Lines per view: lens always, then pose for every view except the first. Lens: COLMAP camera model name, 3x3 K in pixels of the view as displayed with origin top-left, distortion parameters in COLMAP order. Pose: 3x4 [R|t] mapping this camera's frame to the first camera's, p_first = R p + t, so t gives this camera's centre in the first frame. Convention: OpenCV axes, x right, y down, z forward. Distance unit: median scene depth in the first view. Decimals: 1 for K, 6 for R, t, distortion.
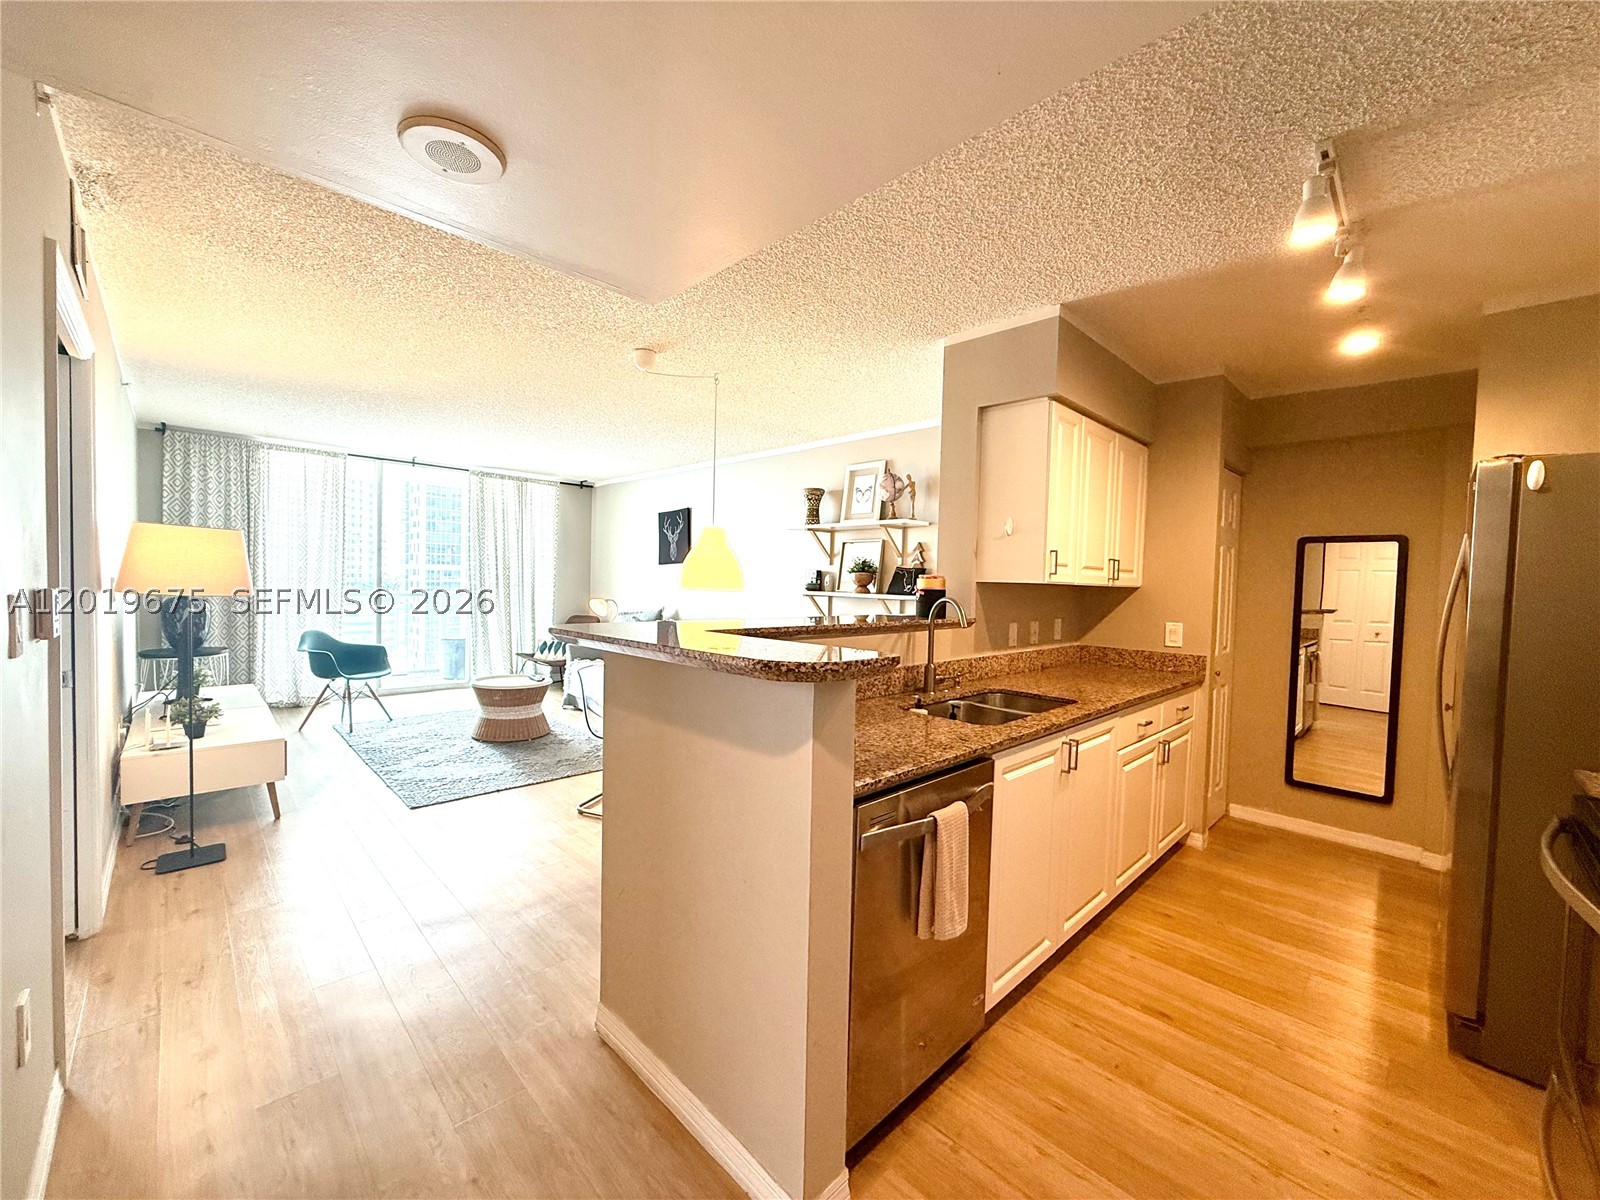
lens RADIAL K [[636.7, 0, 795.6], [0, 636.7, 601.8], [0, 0, 1]] dist [-0.001555, 0.000816]
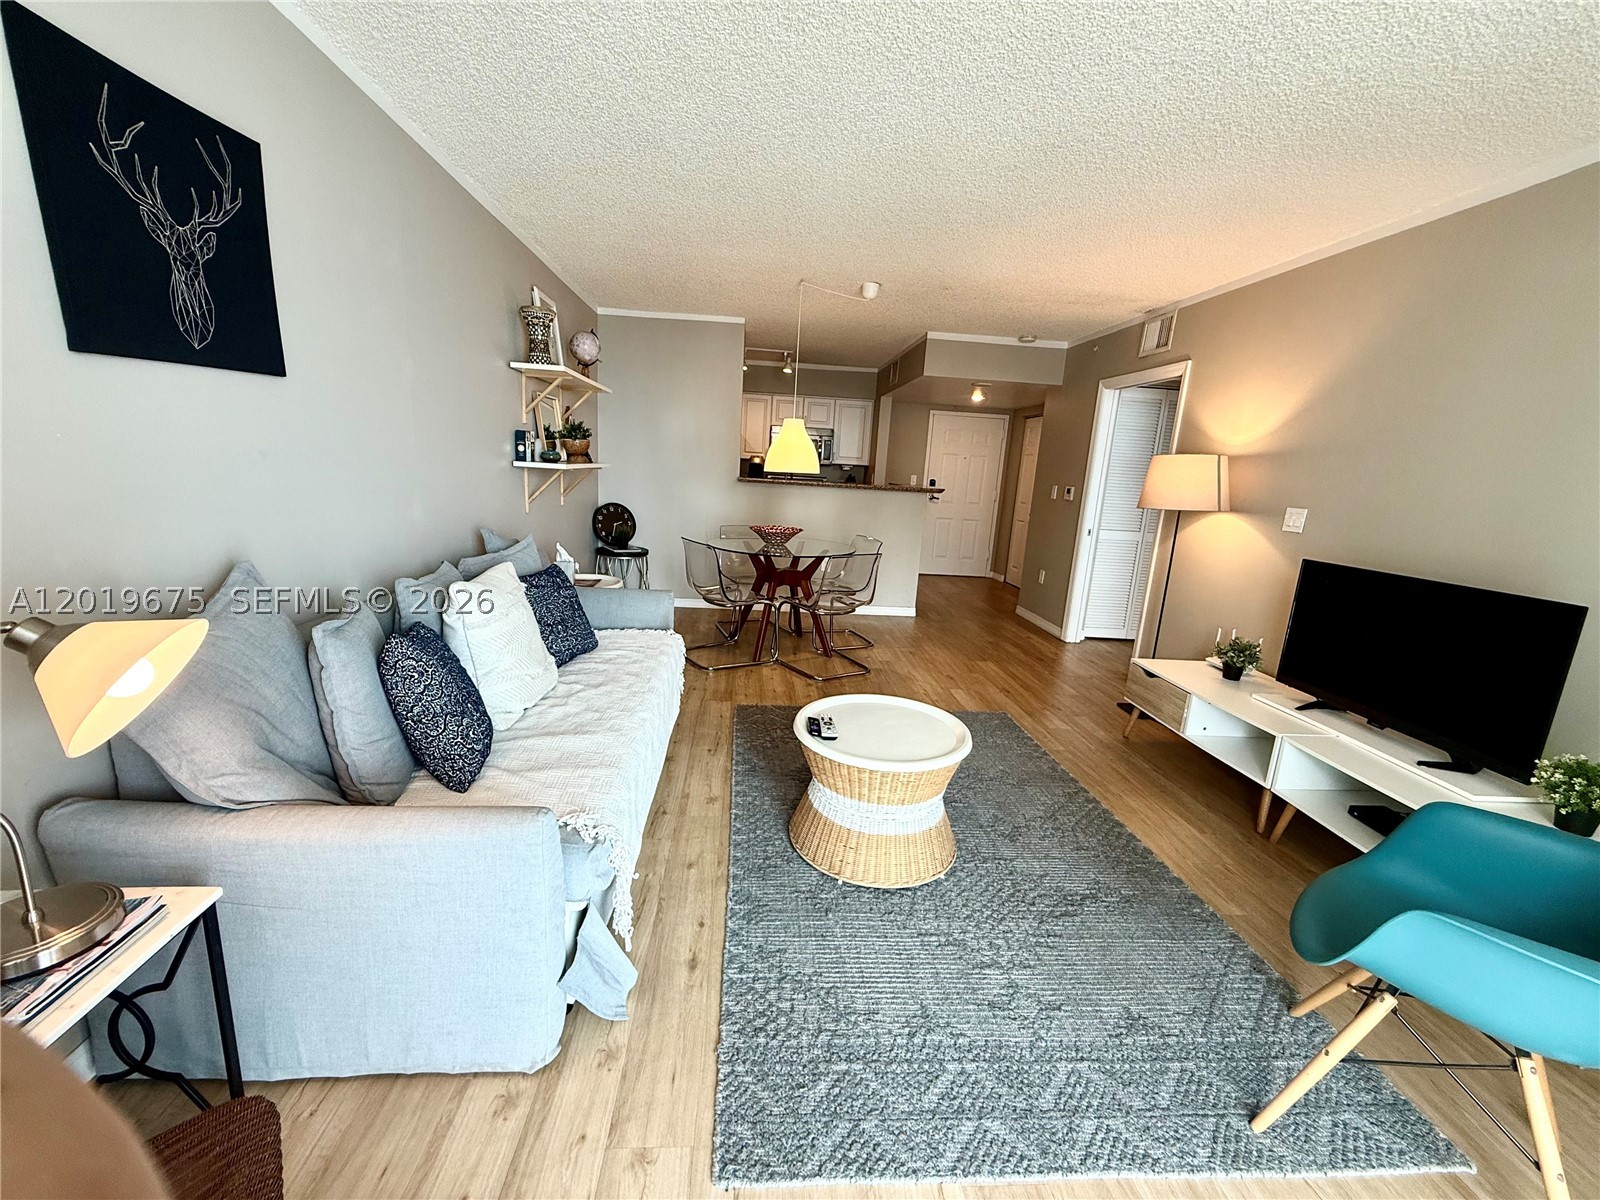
lens RADIAL K [[636.7, 0, 795.8], [0, 636.7, 601.6], [0, 0, 1]] dist [-0.001555, 0.000816]
pose [[-0.759521, -0.207881, 0.616371, -0.635166], [-0.057341, 0.965267, 0.254894, -0.061658], [-0.647951, 0.158254, -0.745061, 1.316362]]
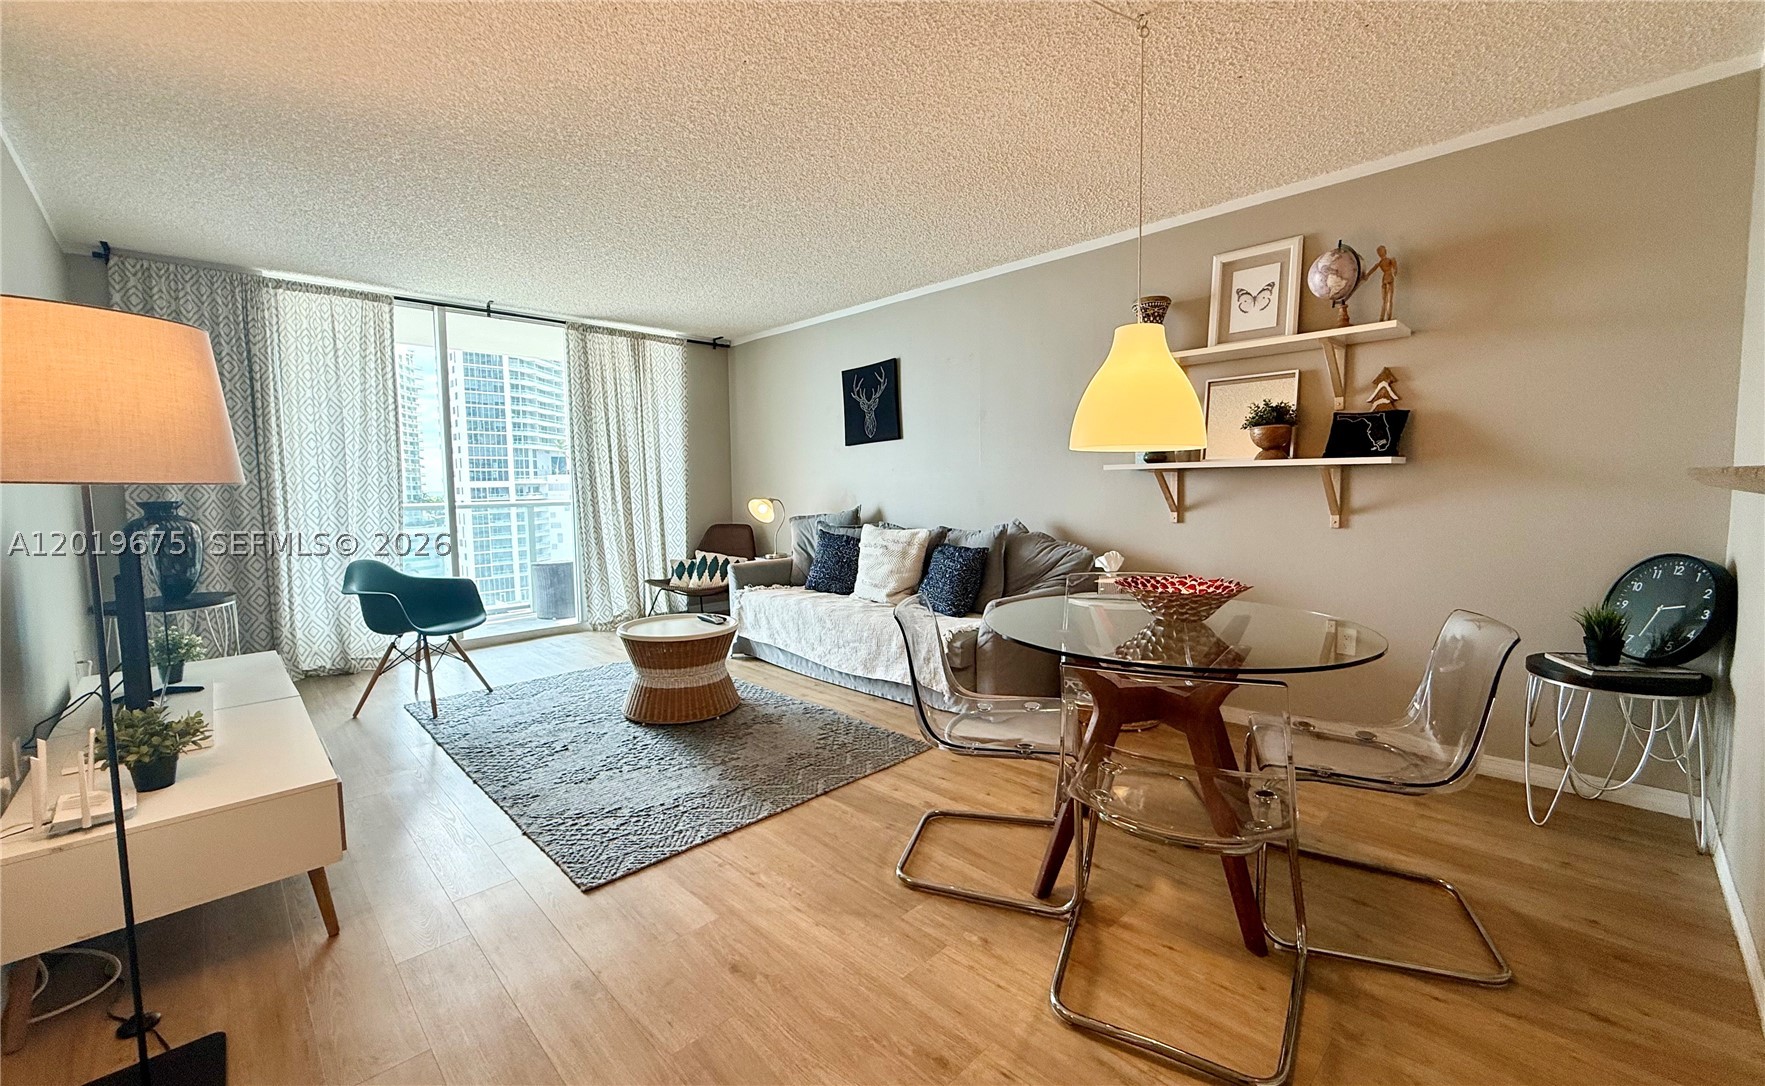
lens RADIAL K [[701.9, 0, 877.9], [0, 701.9, 532.0], [0, 0, 1]] dist [0.000308, -0.000193]
pose [[0.999093, -0.042544, -0.001976, -0.236382], [0.042587, 0.998440, 0.036118, 0.012894], [0.000436, -0.036169, 0.999346, 0.292020]]
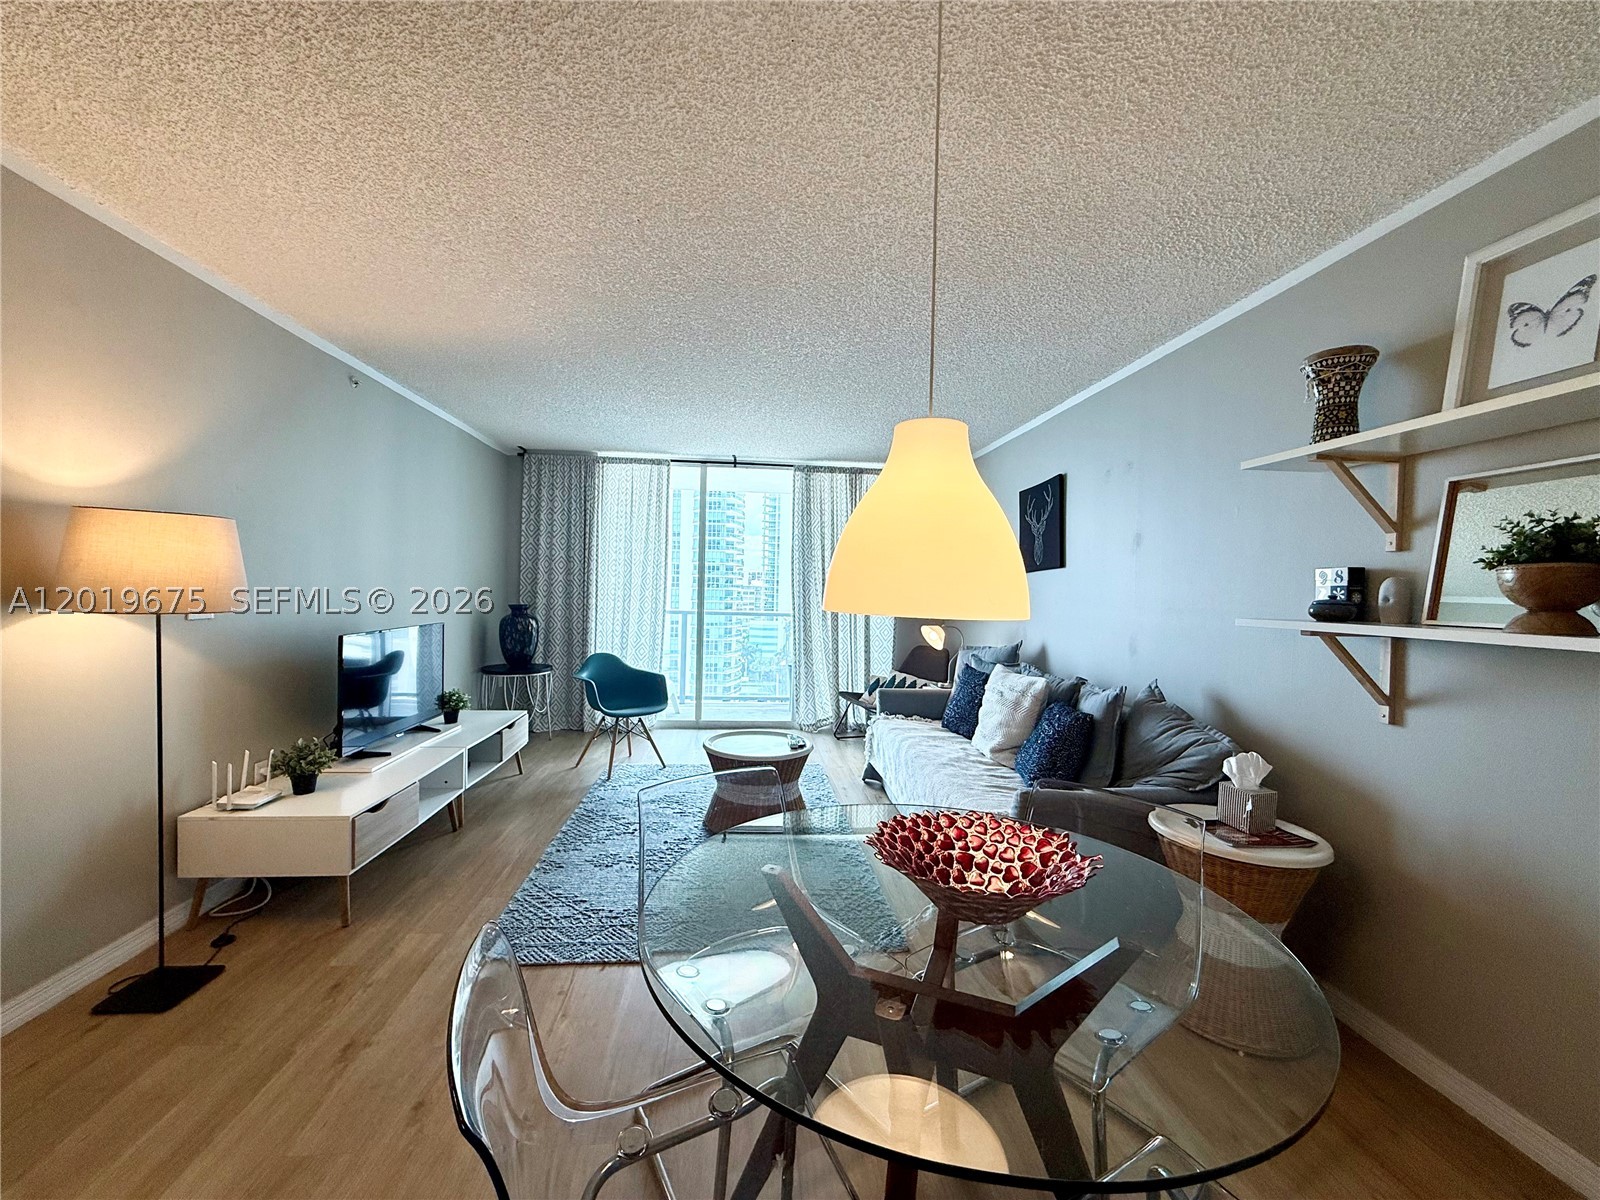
lens RADIAL K [[636.7, 0, 795.1], [0, 636.7, 600.6], [0, 0, 1]] dist [-0.001555, 0.000816]
pose [[0.775275, 0.001186, -0.631623, 0.015743], [-0.024210, 0.999319, -0.027839, -0.010585], [0.631160, 0.036875, 0.774776, 0.480267]]
